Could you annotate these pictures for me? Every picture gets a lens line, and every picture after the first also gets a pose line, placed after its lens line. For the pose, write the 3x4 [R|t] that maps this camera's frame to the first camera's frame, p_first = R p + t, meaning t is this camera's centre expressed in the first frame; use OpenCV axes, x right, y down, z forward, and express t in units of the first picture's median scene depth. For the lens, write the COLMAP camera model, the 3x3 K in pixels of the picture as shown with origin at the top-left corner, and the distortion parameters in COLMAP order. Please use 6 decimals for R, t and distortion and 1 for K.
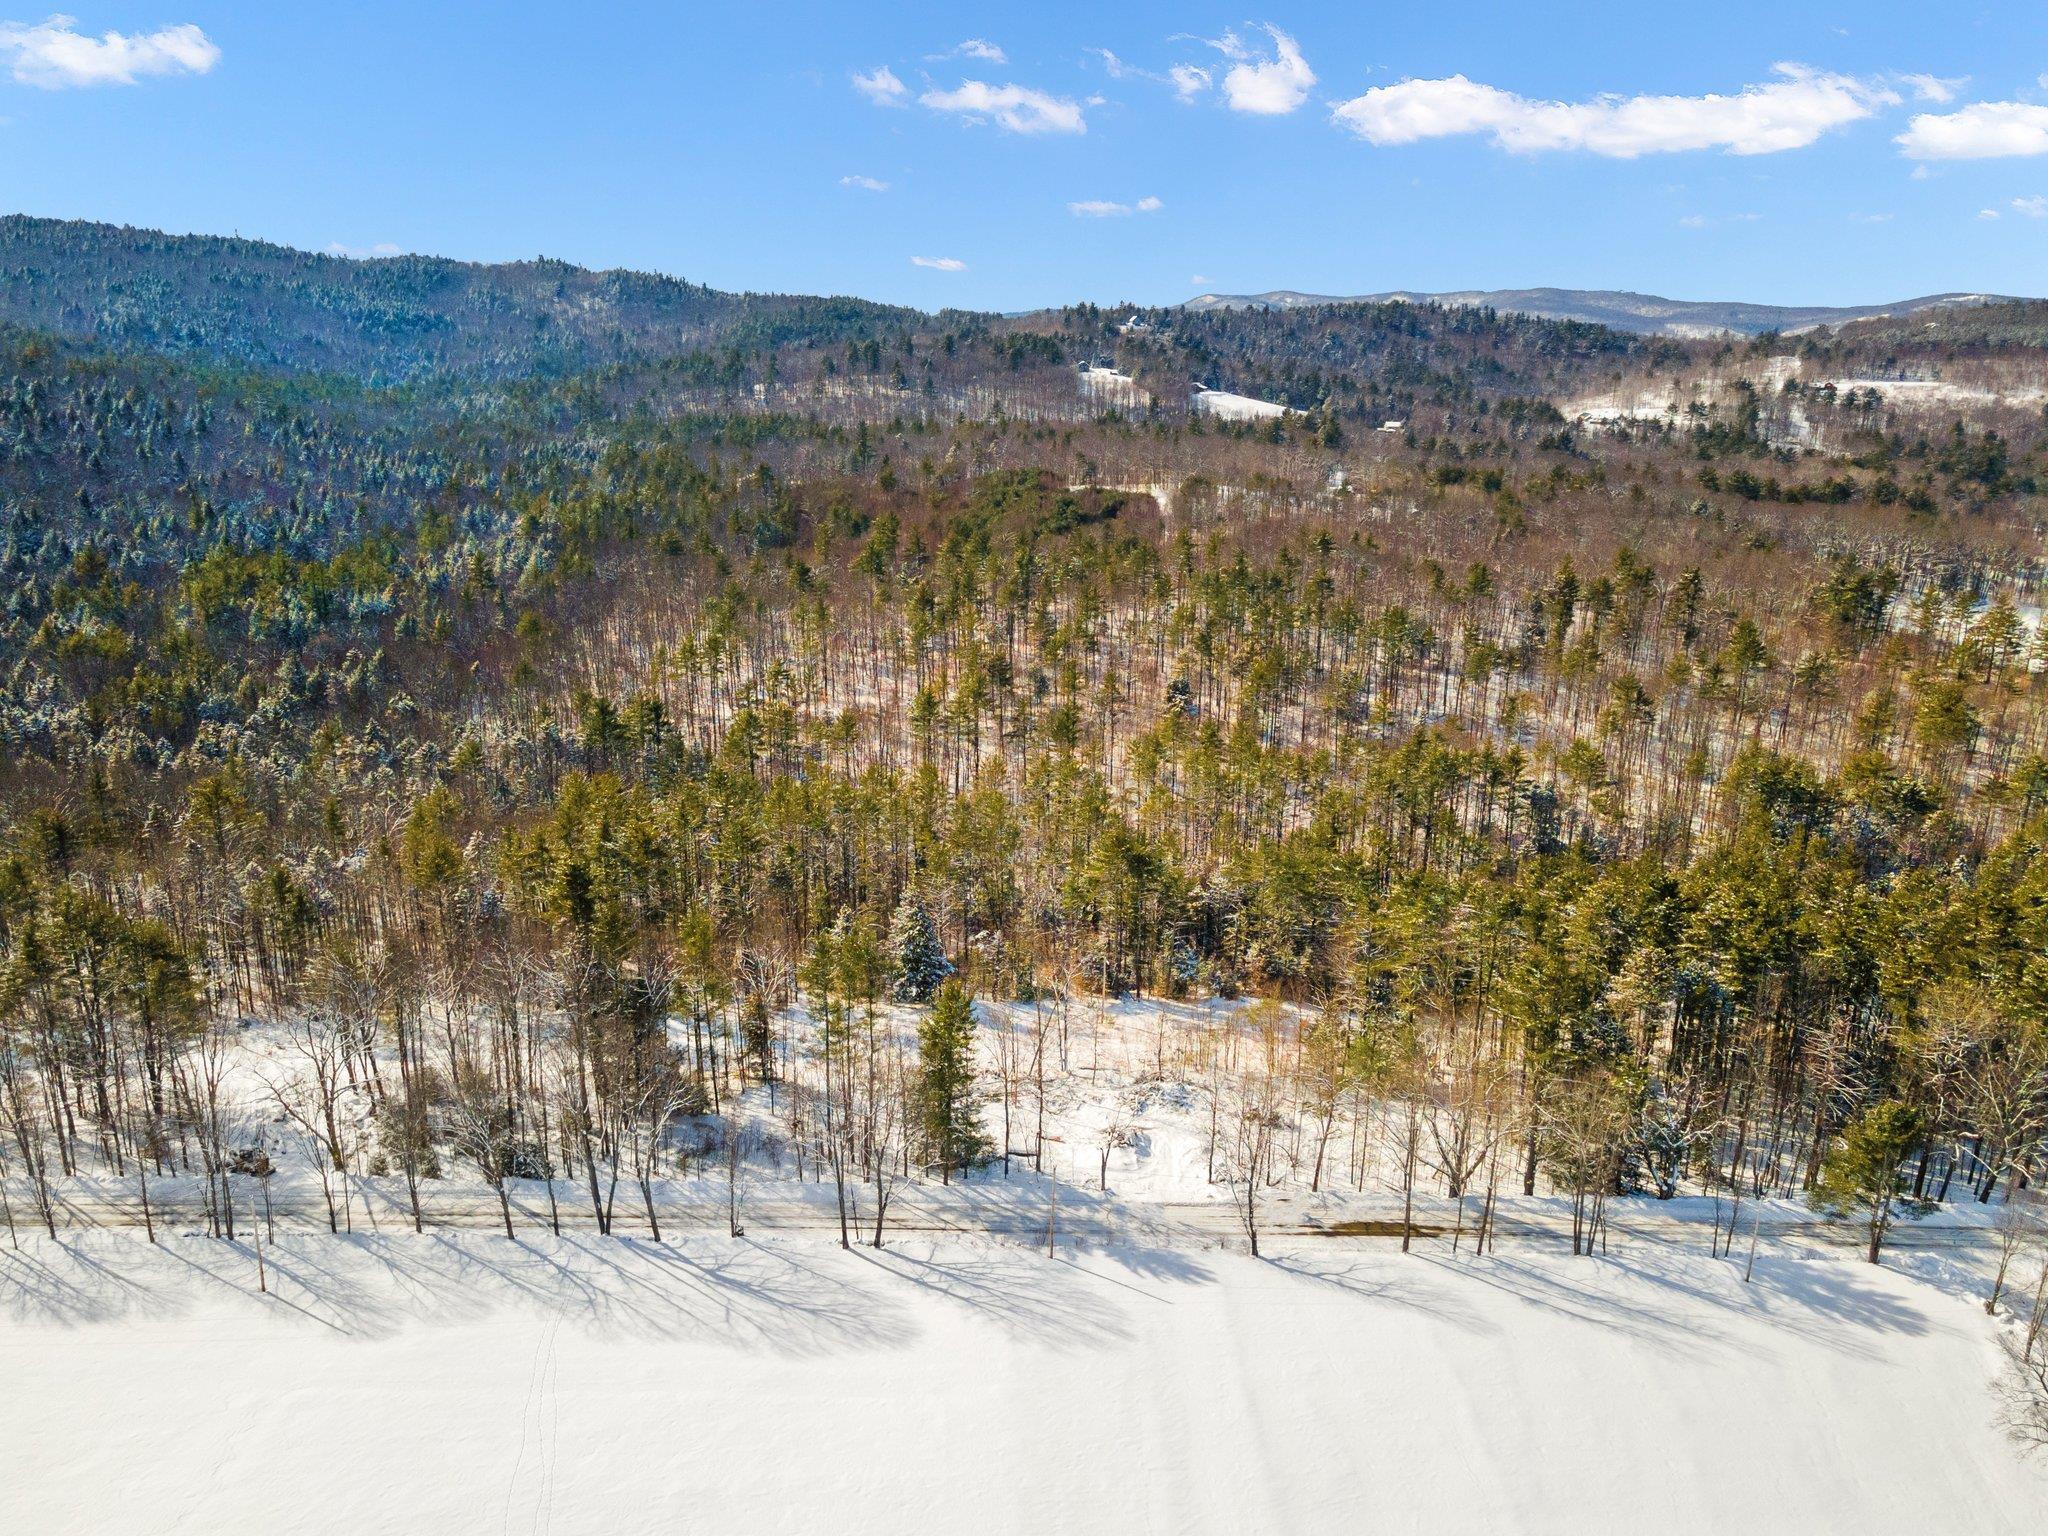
lens RADIAL K [[1495.6, 0, 1023.3], [0, 1495.6, 776.2], [0, 0, 1]] dist [0.038883, 0.015423]
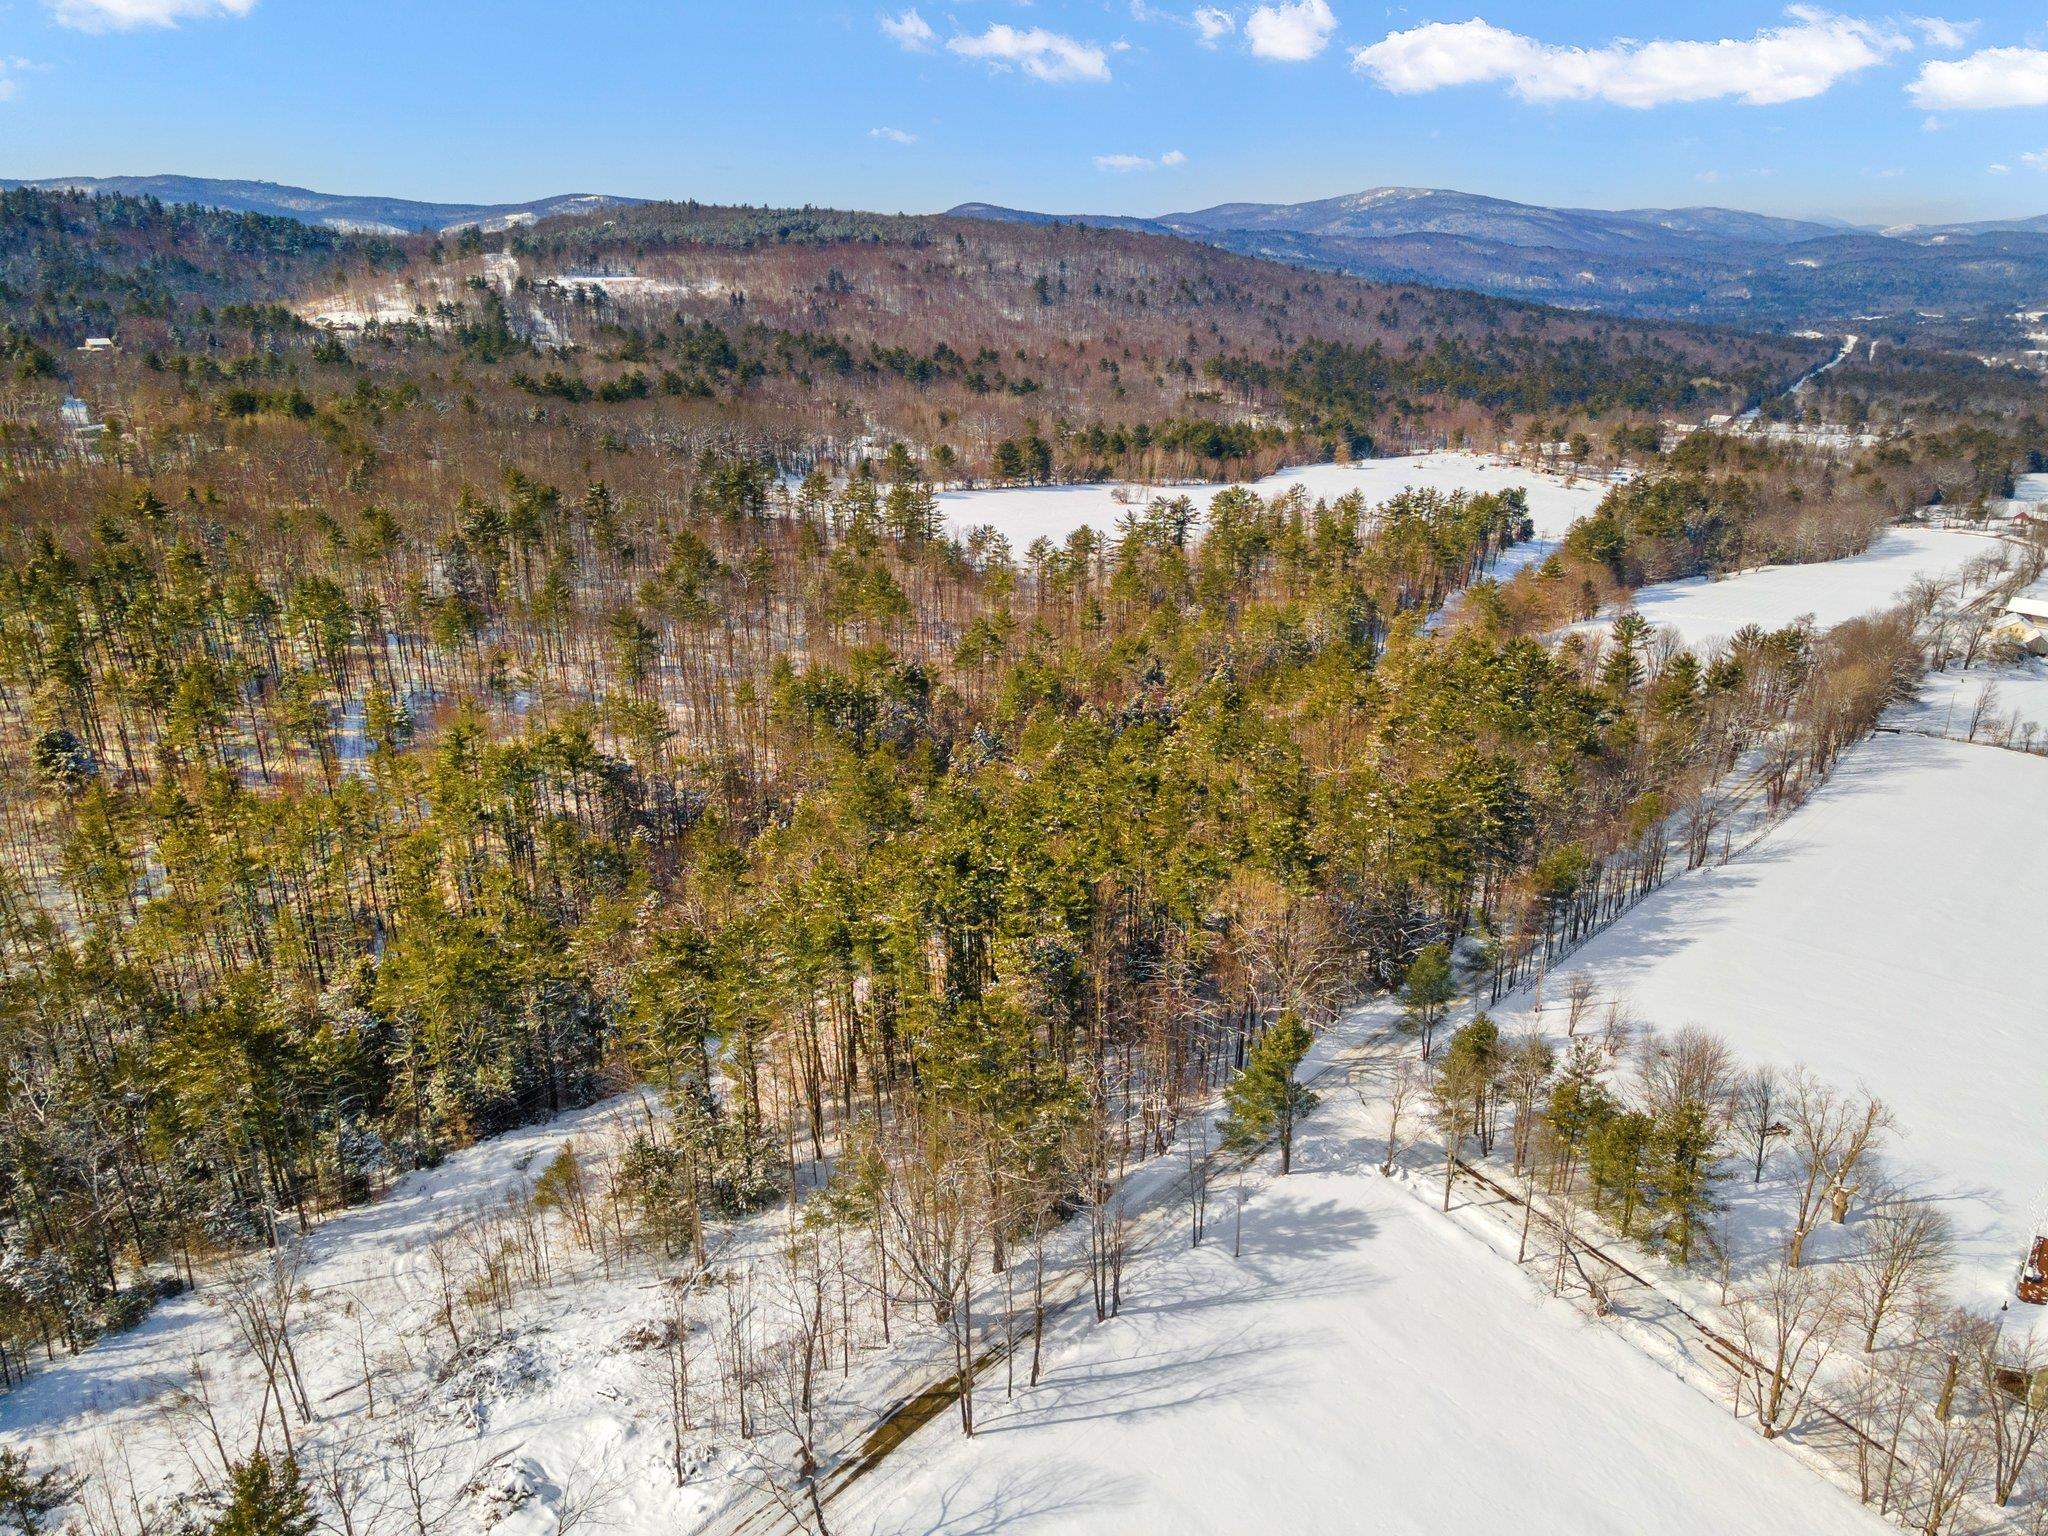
lens RADIAL K [[1495.6, 0, 1025.9], [0, 1495.6, 760.5], [0, 0, 1]] dist [0.038883, 0.015423]
pose [[0.691989, -0.257048, 0.674595, -0.022827], [0.221455, 0.964991, 0.140536, -0.017379], [-0.687102, 0.052143, 0.724687, 0.056573]]
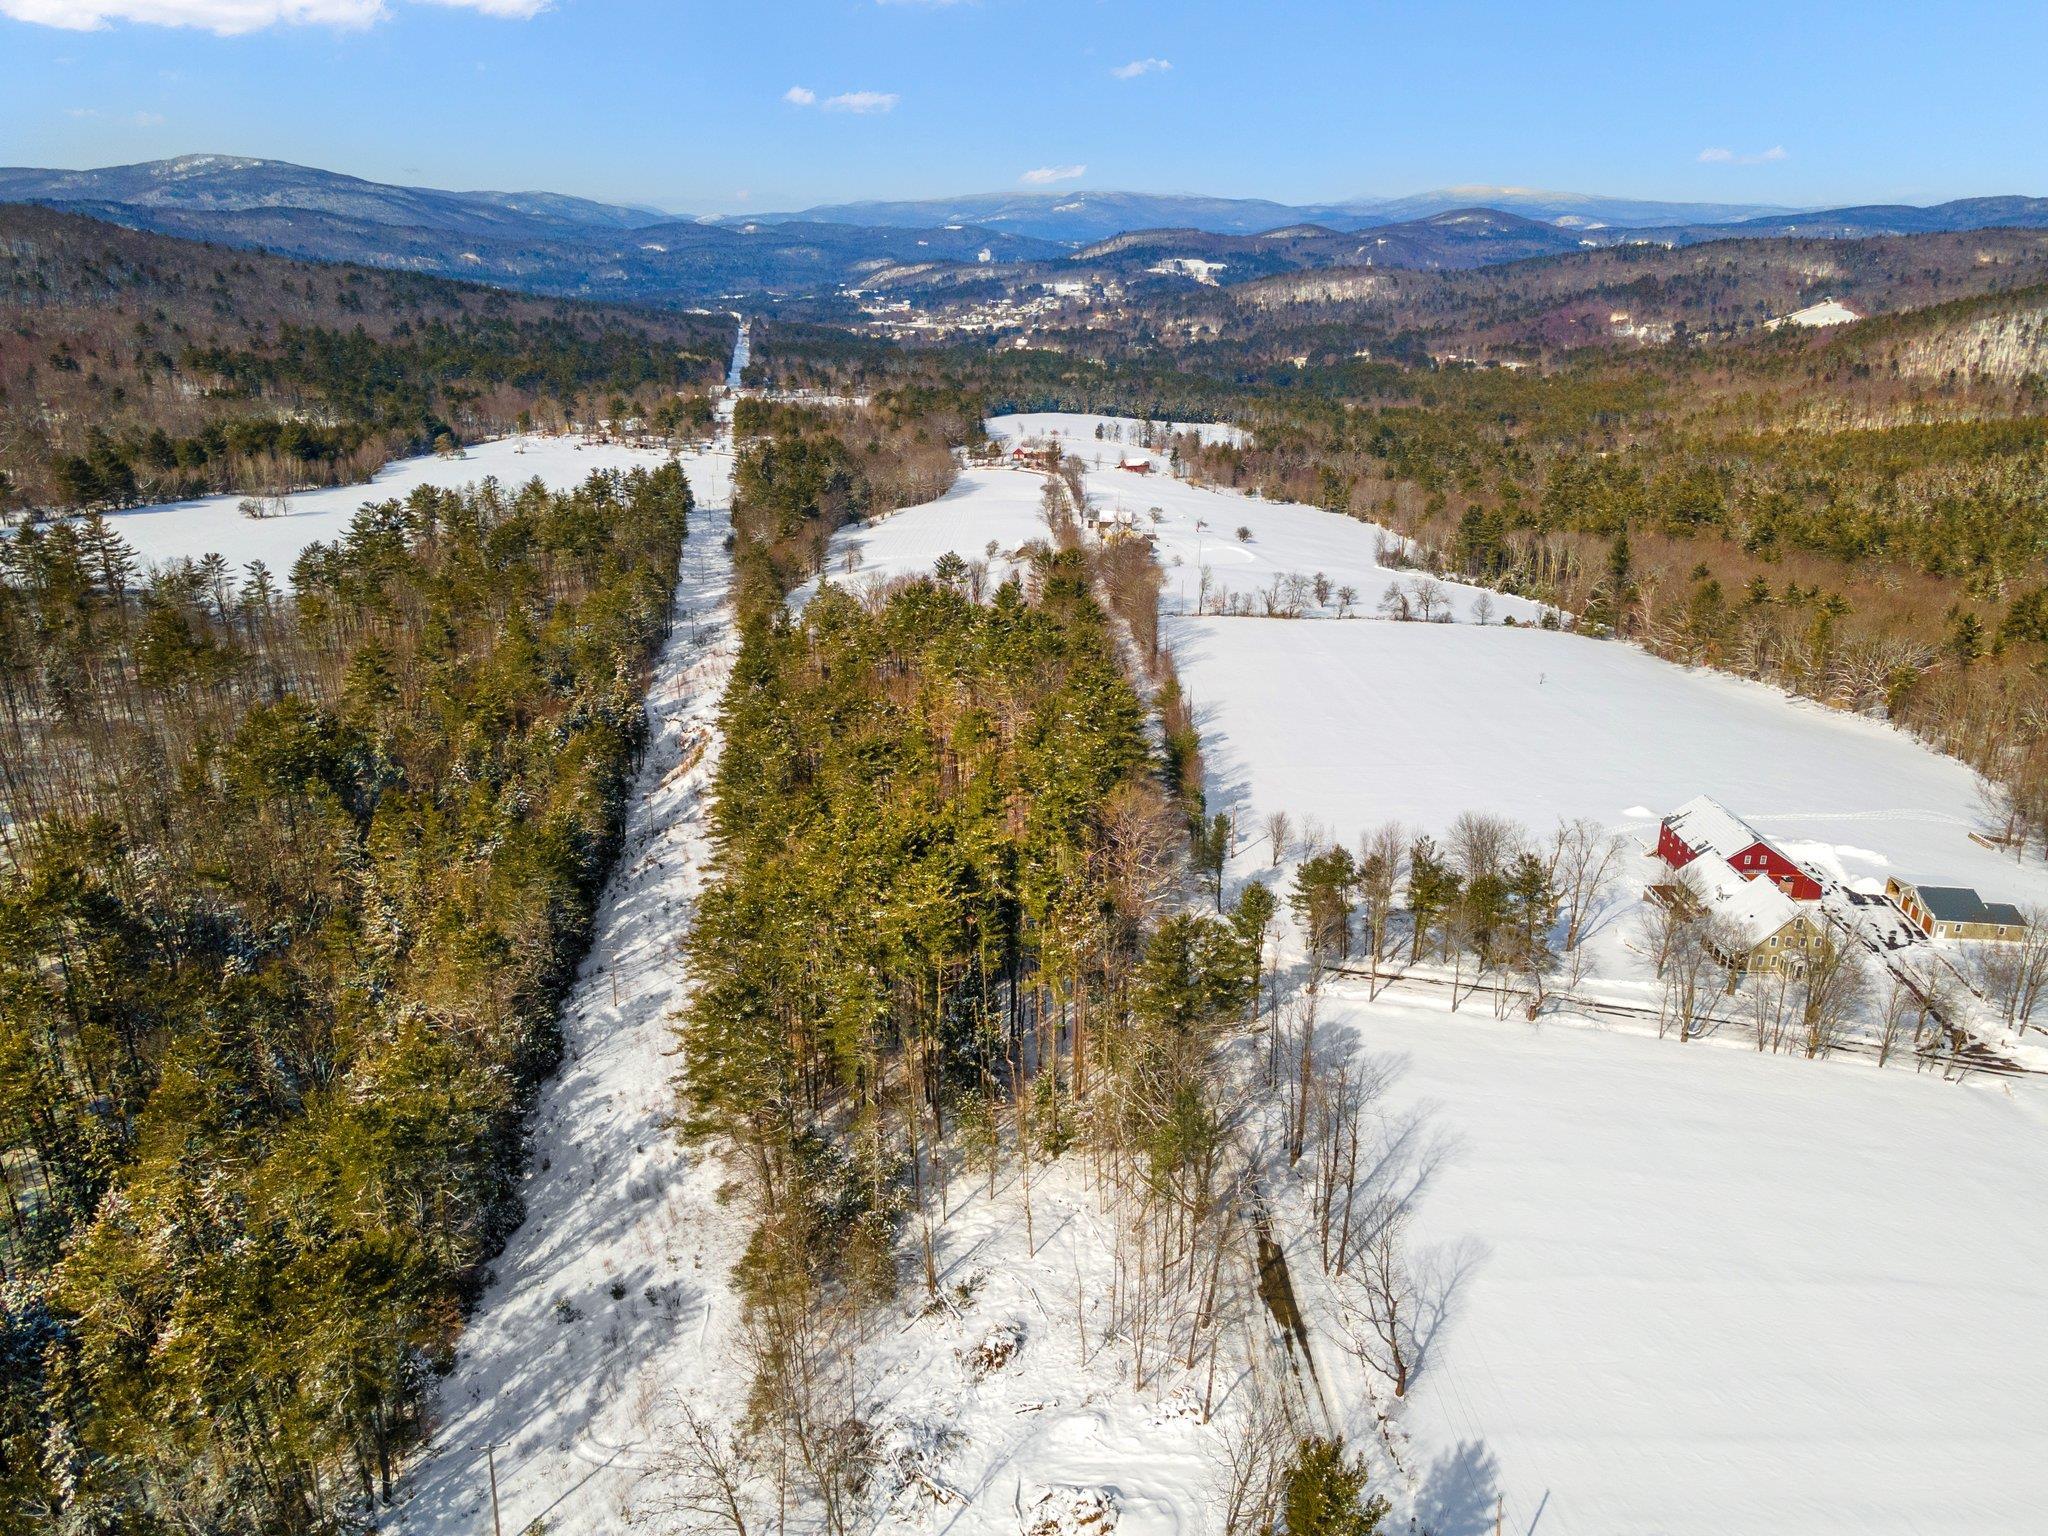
lens RADIAL K [[1495.6, 0, 1024.2], [0, 1495.6, 765.8], [0, 0, 1]] dist [0.038883, 0.015423]
pose [[0.068927, -0.359776, 0.930489, -0.067872], [0.285200, 0.900888, 0.327204, -0.042198], [-0.955987, 0.242822, 0.164703, 0.136303]]
